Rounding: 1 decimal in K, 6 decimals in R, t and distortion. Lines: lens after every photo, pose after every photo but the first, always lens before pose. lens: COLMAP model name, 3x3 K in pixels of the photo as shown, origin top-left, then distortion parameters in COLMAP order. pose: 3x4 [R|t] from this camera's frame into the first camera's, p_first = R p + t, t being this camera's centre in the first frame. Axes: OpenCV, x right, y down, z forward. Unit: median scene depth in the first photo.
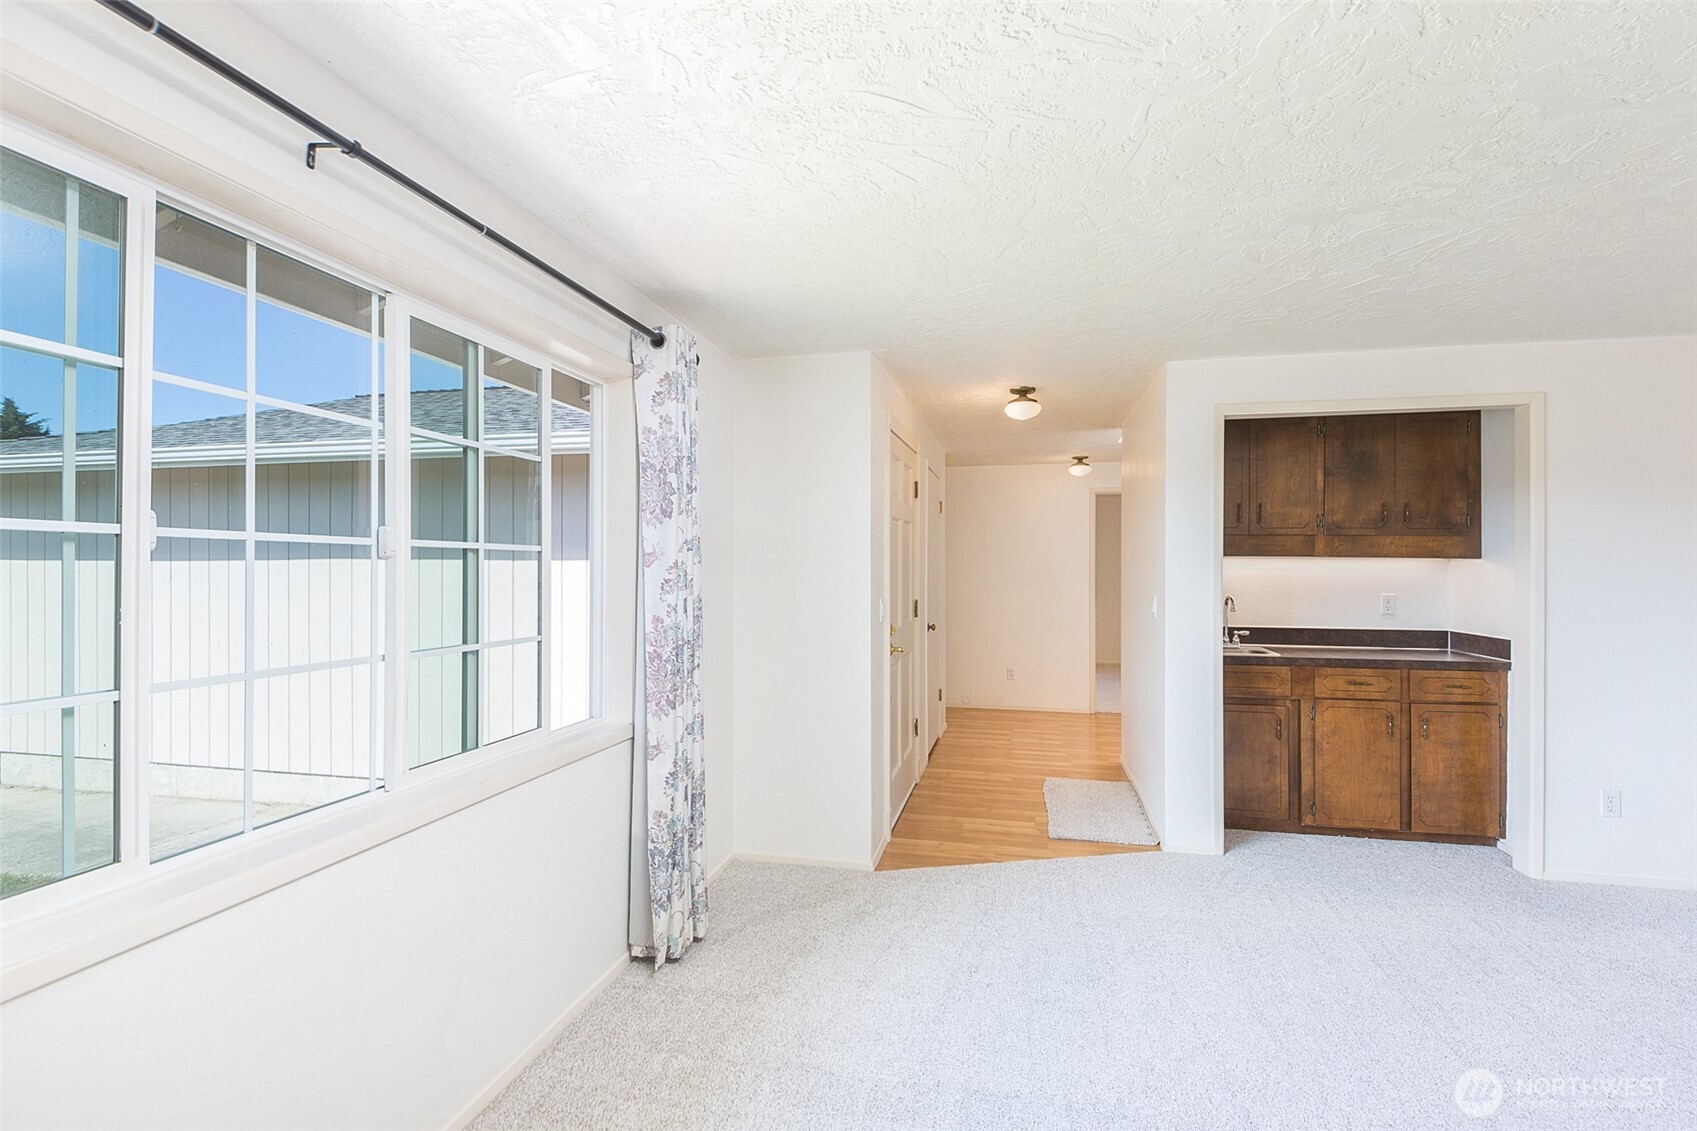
lens RADIAL K [[771.1, 0, 848.7], [0, 771.1, 565.6], [0, 0, 1]] dist [0.014731, -0.006644]
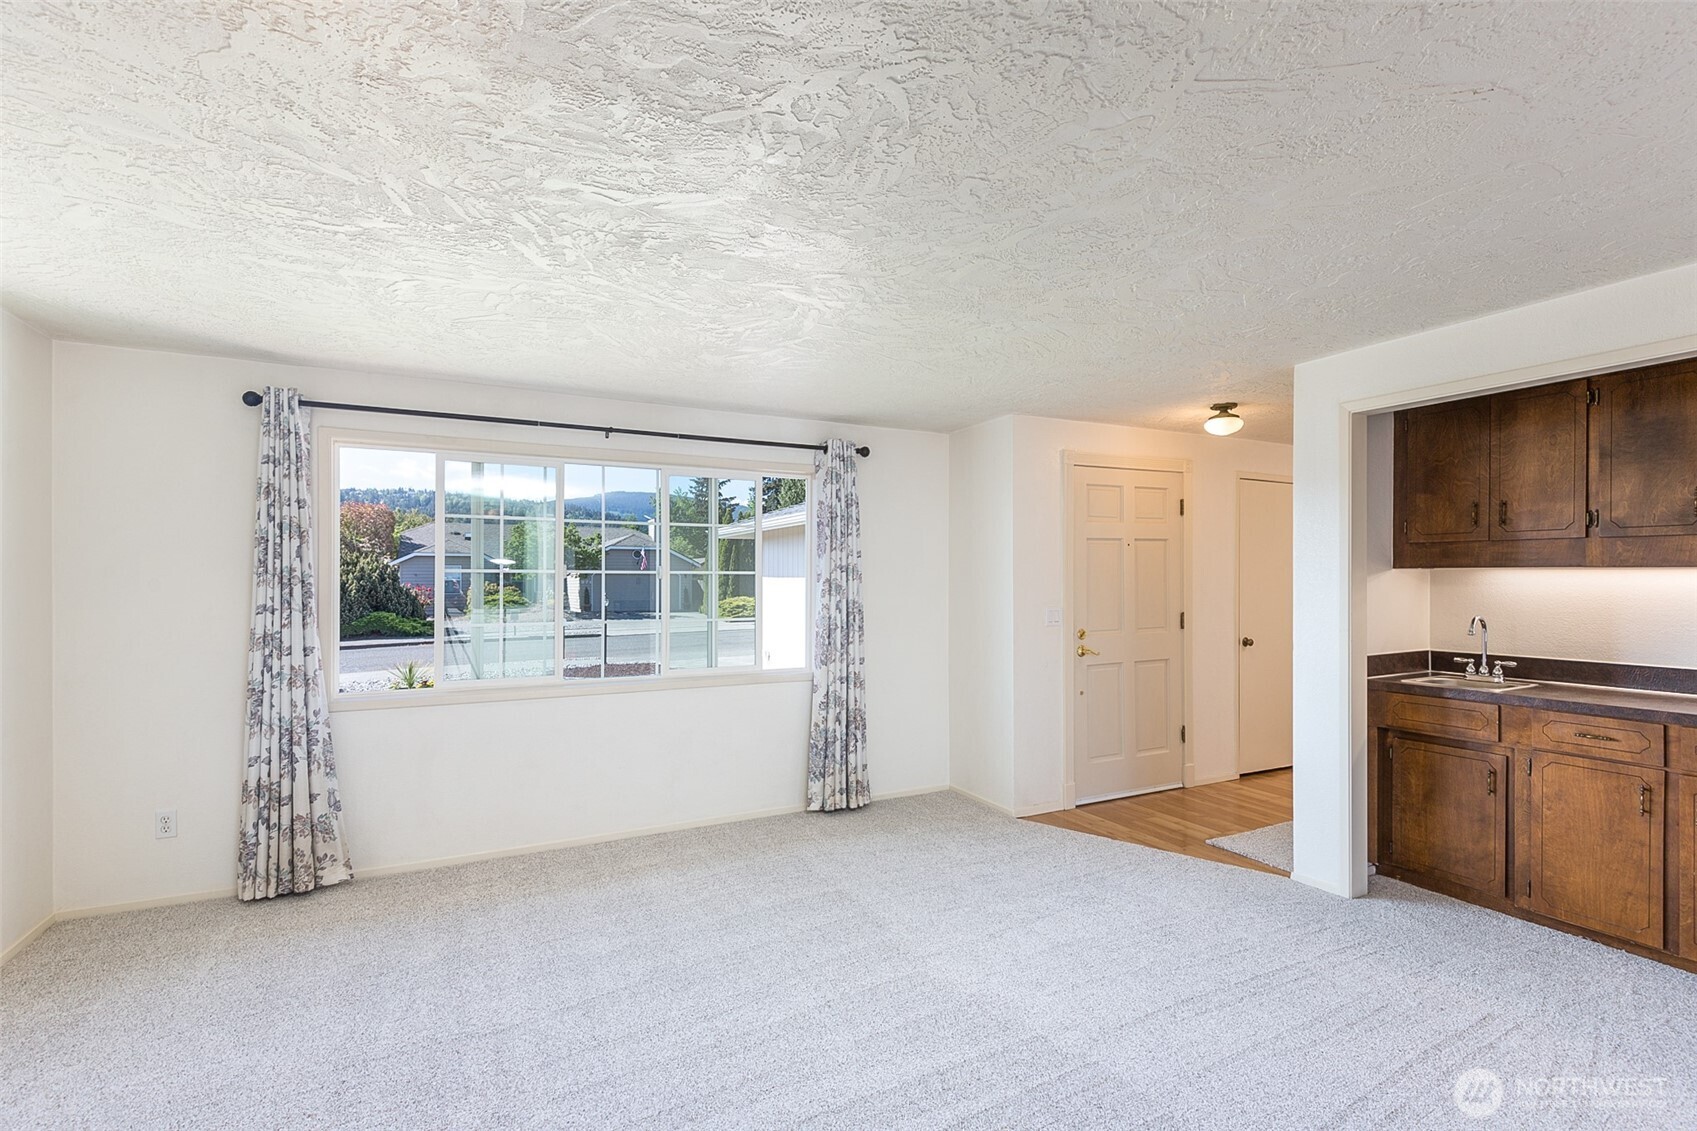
lens RADIAL K [[771.1, 0, 839.0], [0, 771.1, 573.4], [0, 0, 1]] dist [0.014731, -0.006644]
pose [[0.632100, -0.009292, -0.774831, 0.766800], [0.003468, 0.999952, -0.009162, -0.000921], [0.774879, 0.003104, 0.632102, -0.038181]]
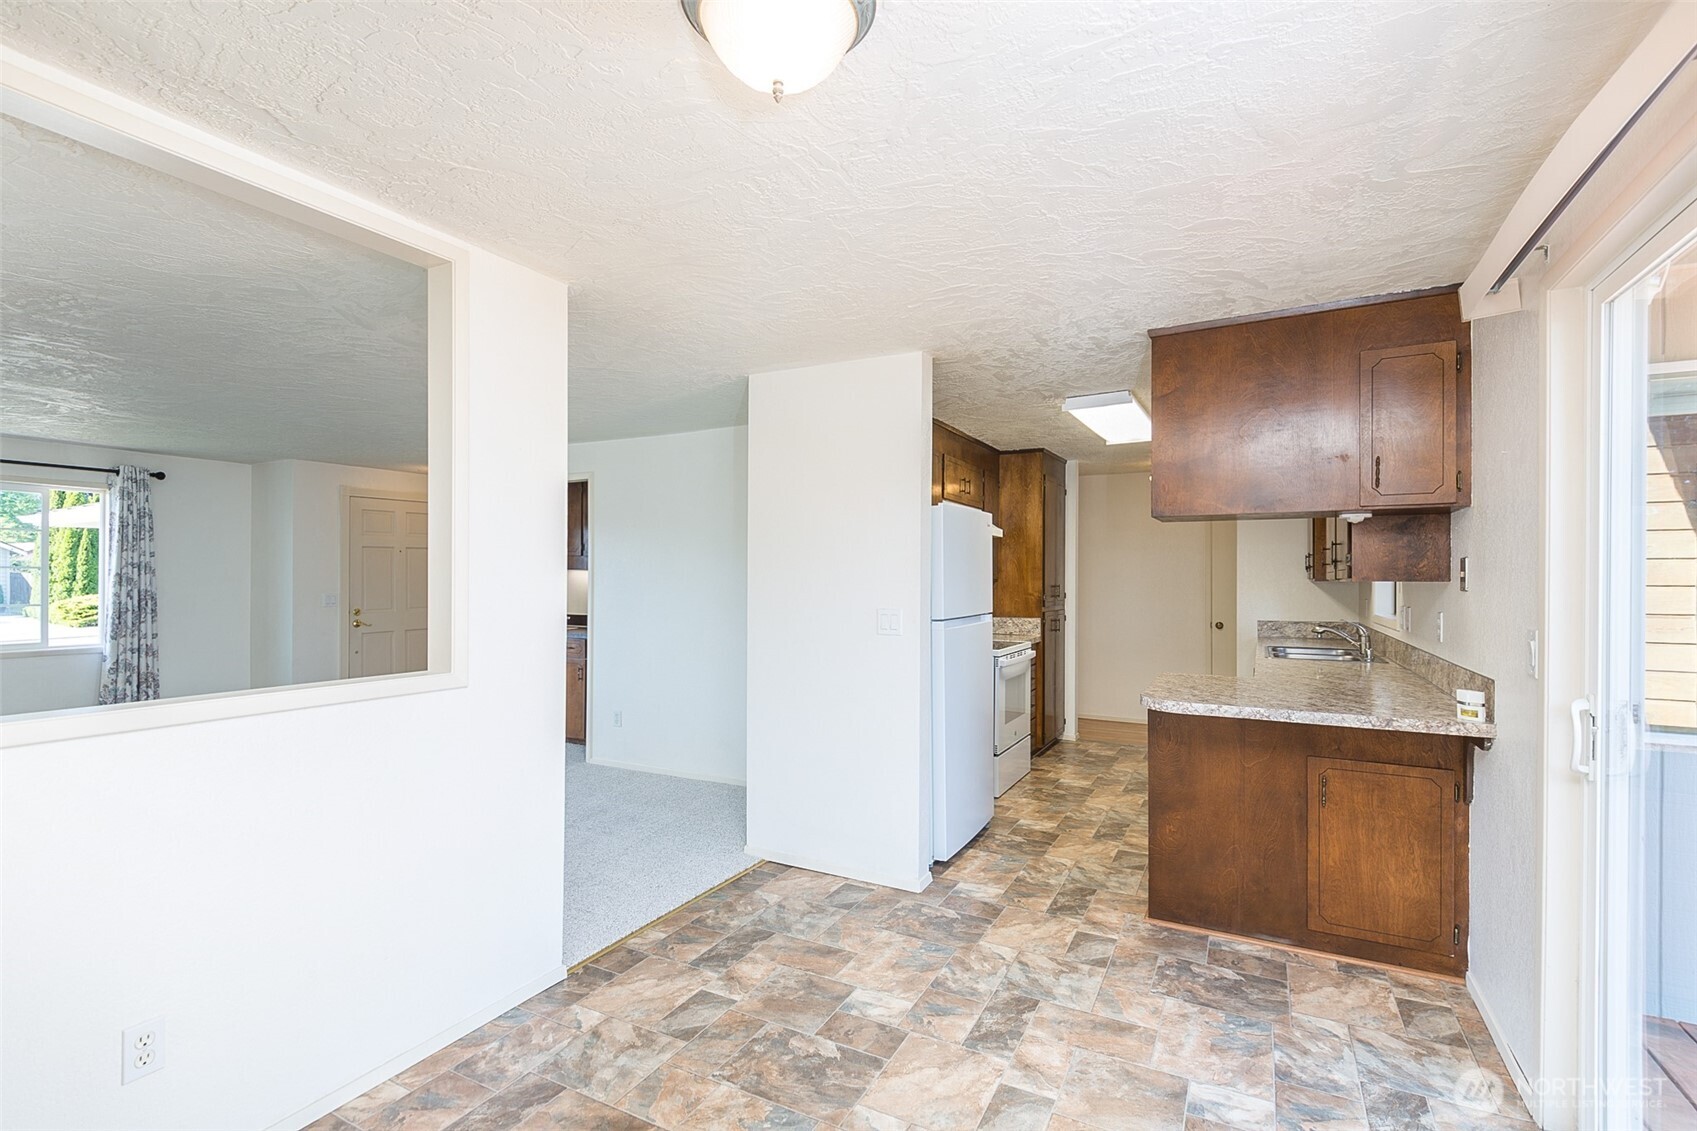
lens RADIAL K [[771.1, 0, 834.4], [0, 771.1, 577.6], [0, 0, 1]] dist [0.014731, -0.006644]
pose [[0.964940, 0.002234, -0.262461, 1.612365], [-0.001731, 0.999996, 0.002145, -0.000328], [0.262465, -0.001616, 0.964940, -0.417102]]
